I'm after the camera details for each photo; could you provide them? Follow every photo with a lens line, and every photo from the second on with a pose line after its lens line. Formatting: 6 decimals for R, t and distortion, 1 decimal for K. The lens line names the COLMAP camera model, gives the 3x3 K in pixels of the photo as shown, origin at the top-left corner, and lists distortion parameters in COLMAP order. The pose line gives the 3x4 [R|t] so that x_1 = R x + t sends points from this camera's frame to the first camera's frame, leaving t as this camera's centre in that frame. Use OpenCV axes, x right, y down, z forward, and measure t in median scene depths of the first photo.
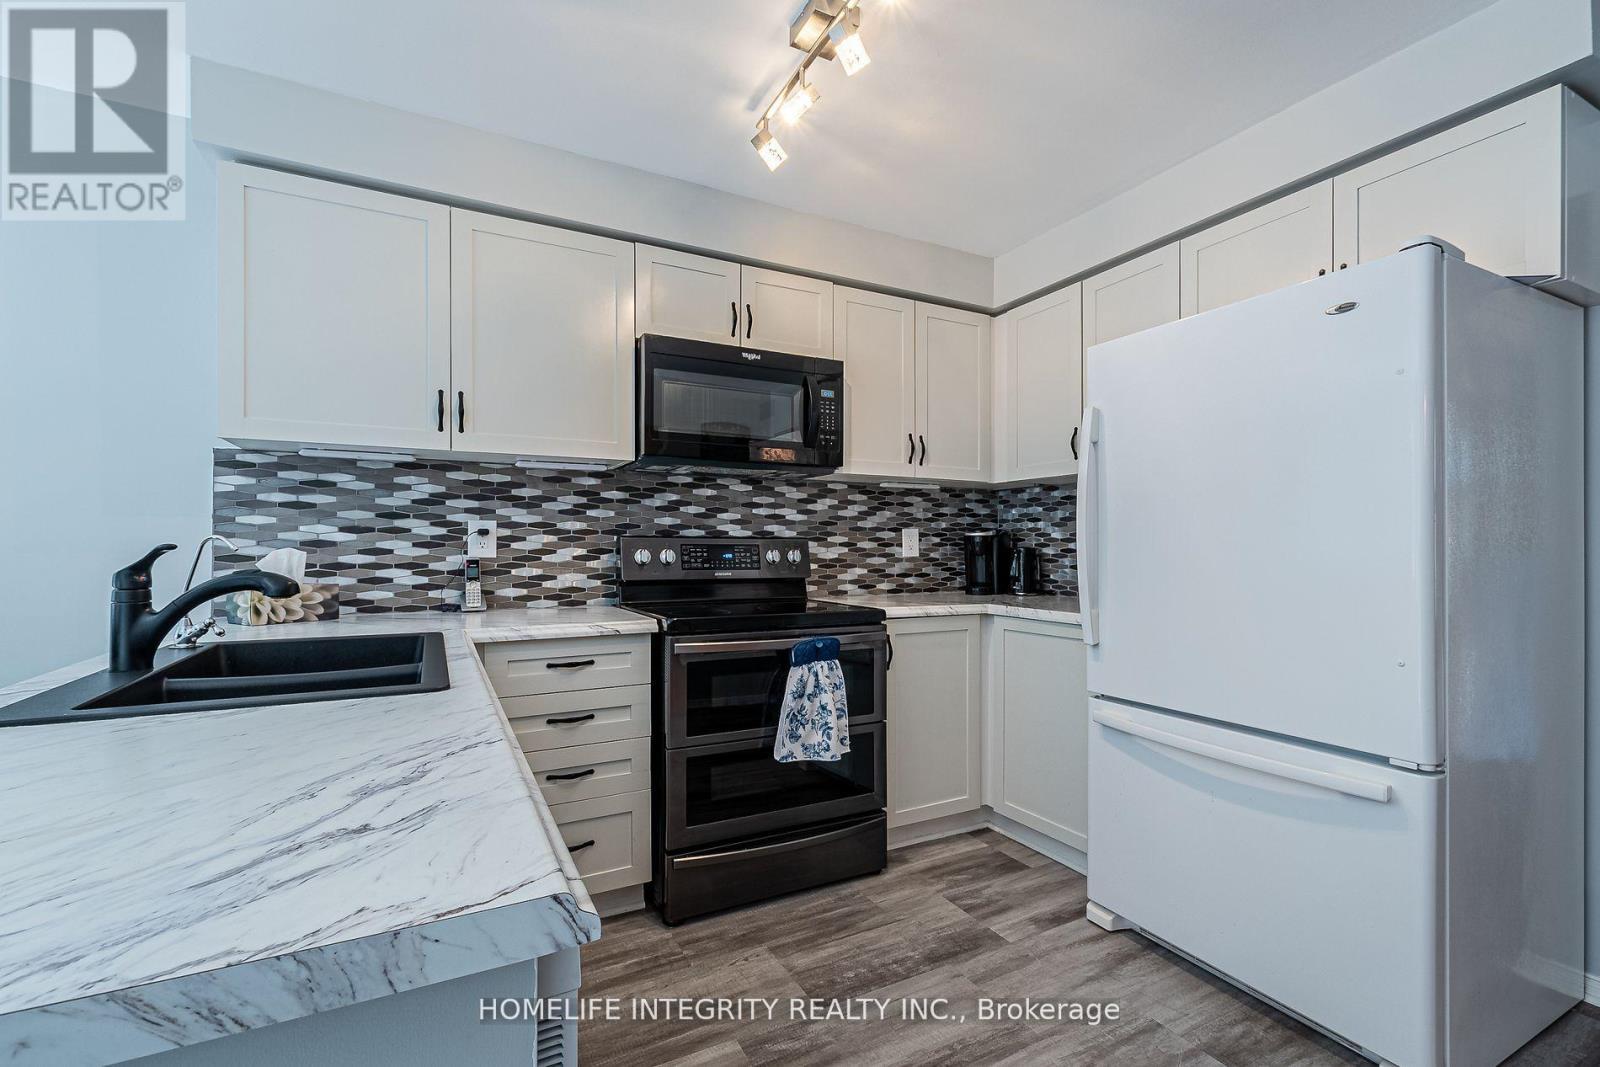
lens RADIAL K [[675.8, 0, 825.3], [0, 675.8, 543.2], [0, 0, 1]] dist [0.004343, 0.000116]
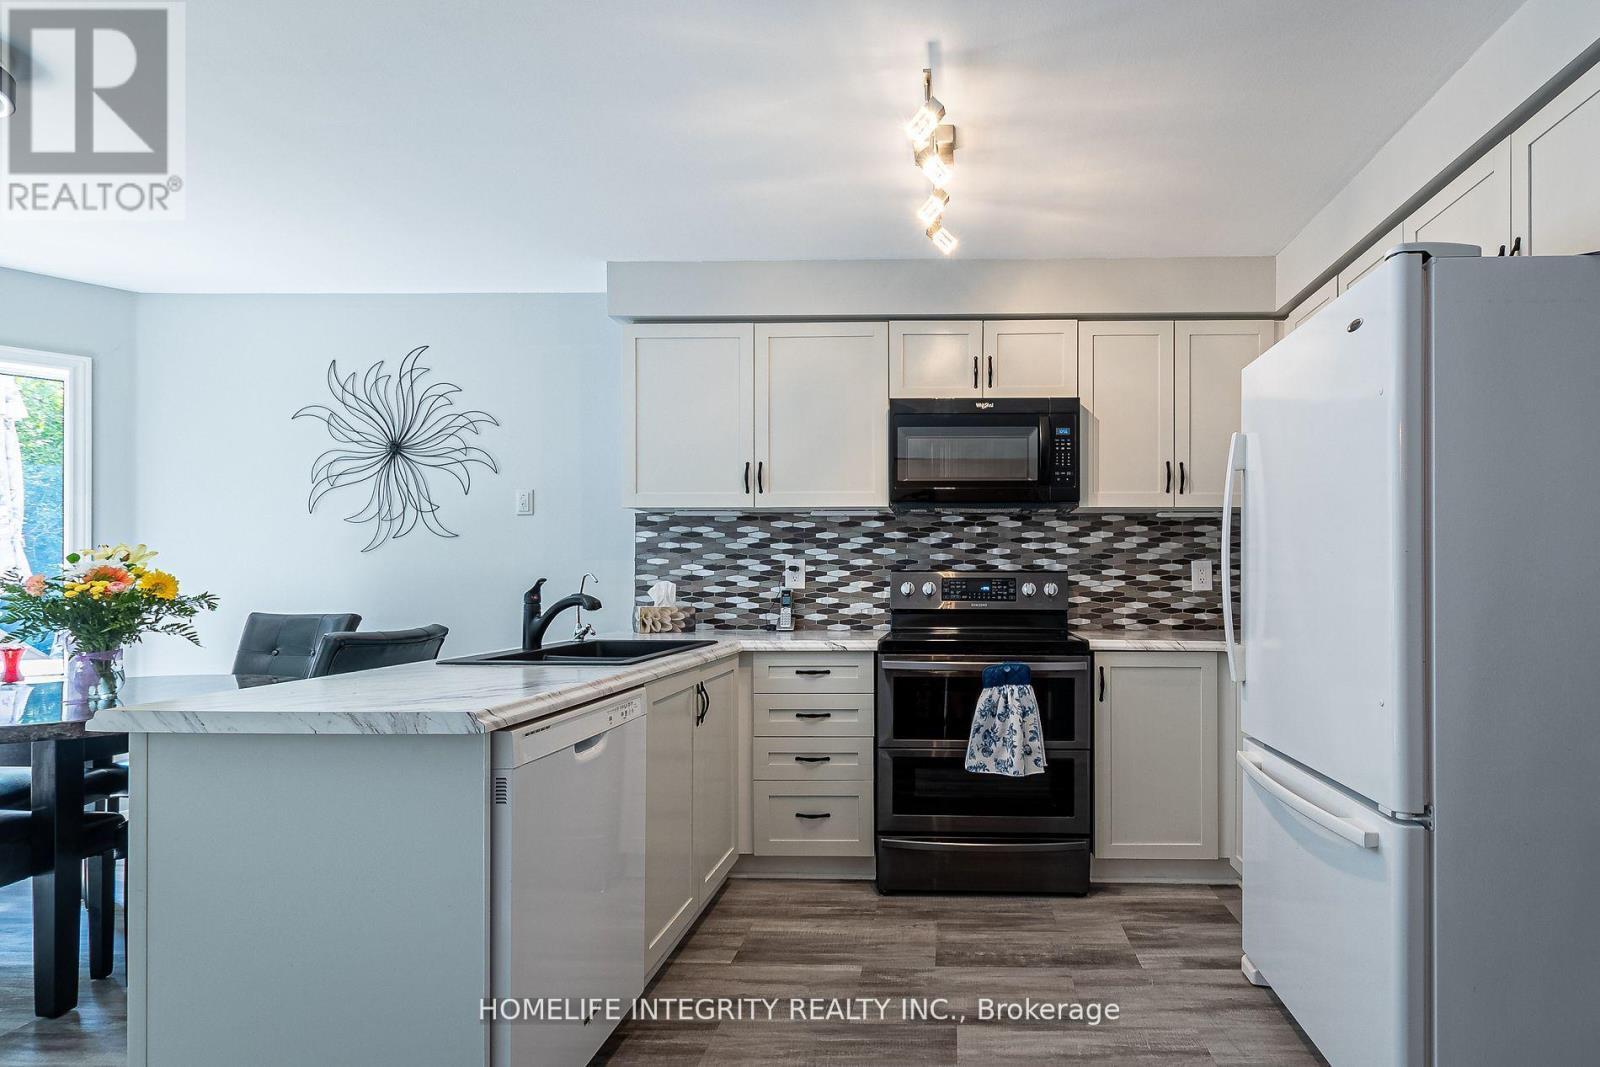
lens RADIAL K [[766.3, 0, 945.7], [0, 766.3, 577.1], [0, 0, 1]] dist [-0.000041, 0.000592]
pose [[0.875393, -0.002442, -0.483406, 0.433703], [0.002814, 0.999996, 0.000044, 0.000523], [0.483404, -0.001399, 0.875396, -0.114170]]
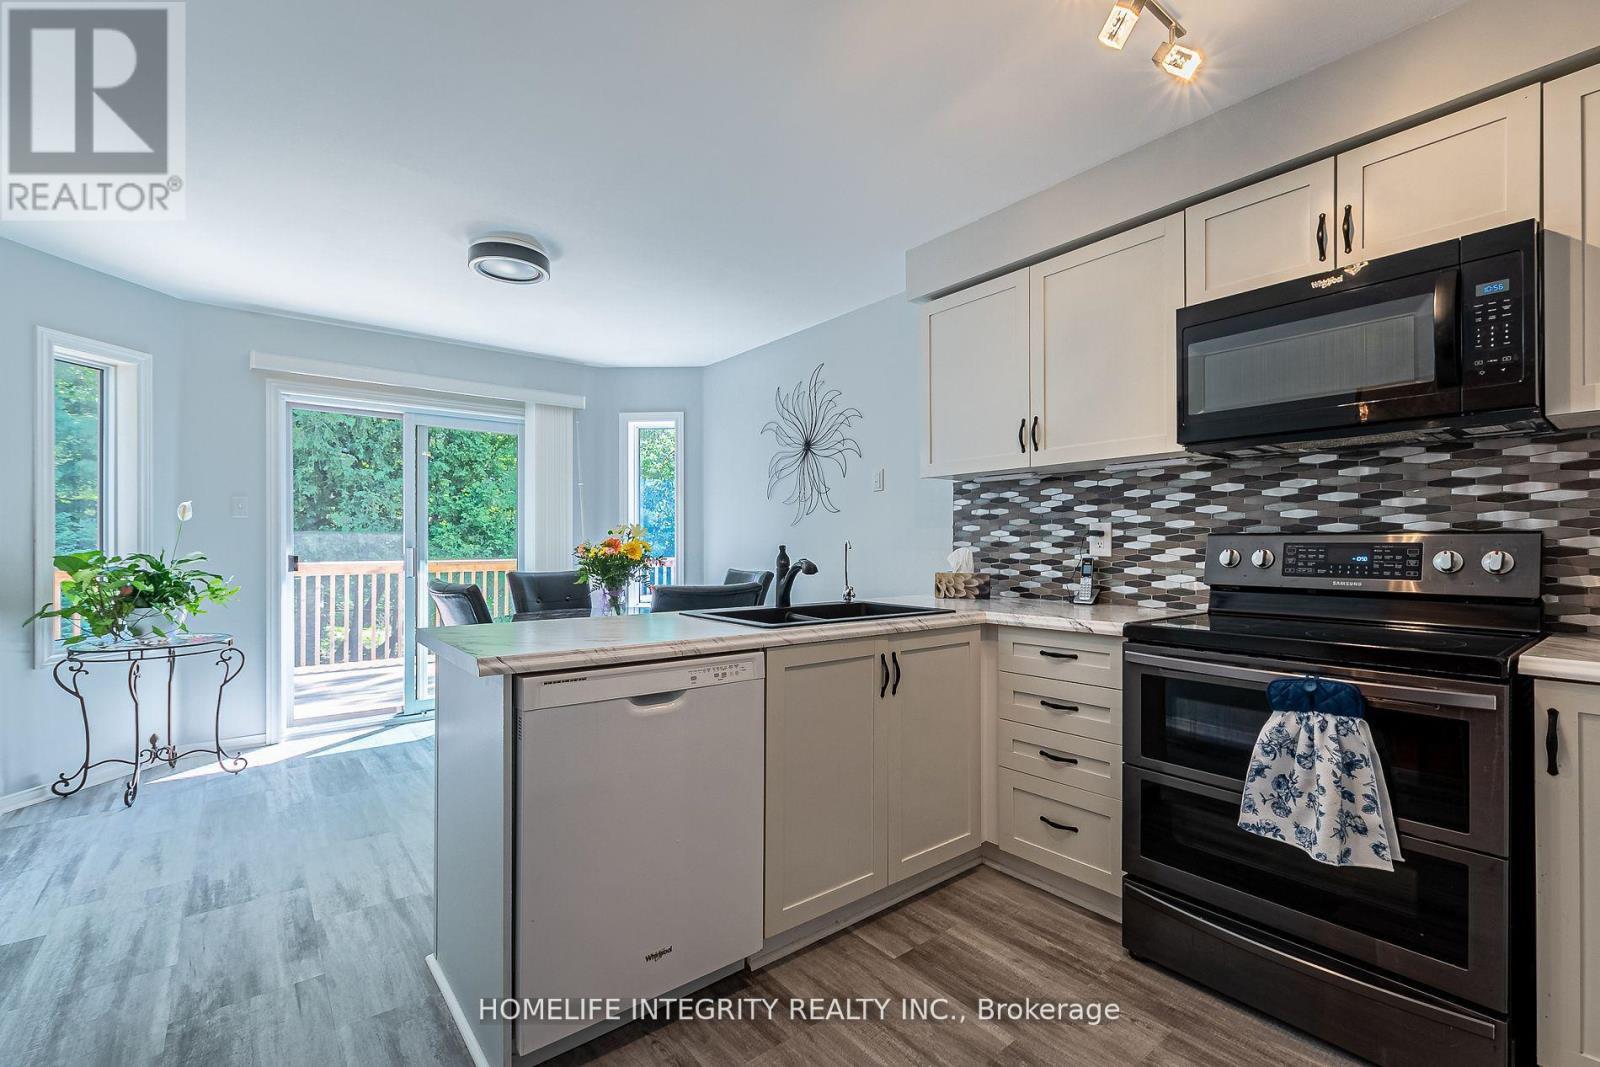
lens RADIAL K [[690.7, 0, 799.5], [0, 690.7, 542.0], [0, 0, 1]] dist [0.001789, -0.000057]
pose [[0.207182, -0.007542, -0.978273, 0.495785], [0.004993, 0.999965, -0.006652, 0.003072], [0.978290, -0.003506, 0.207213, 0.294944]]
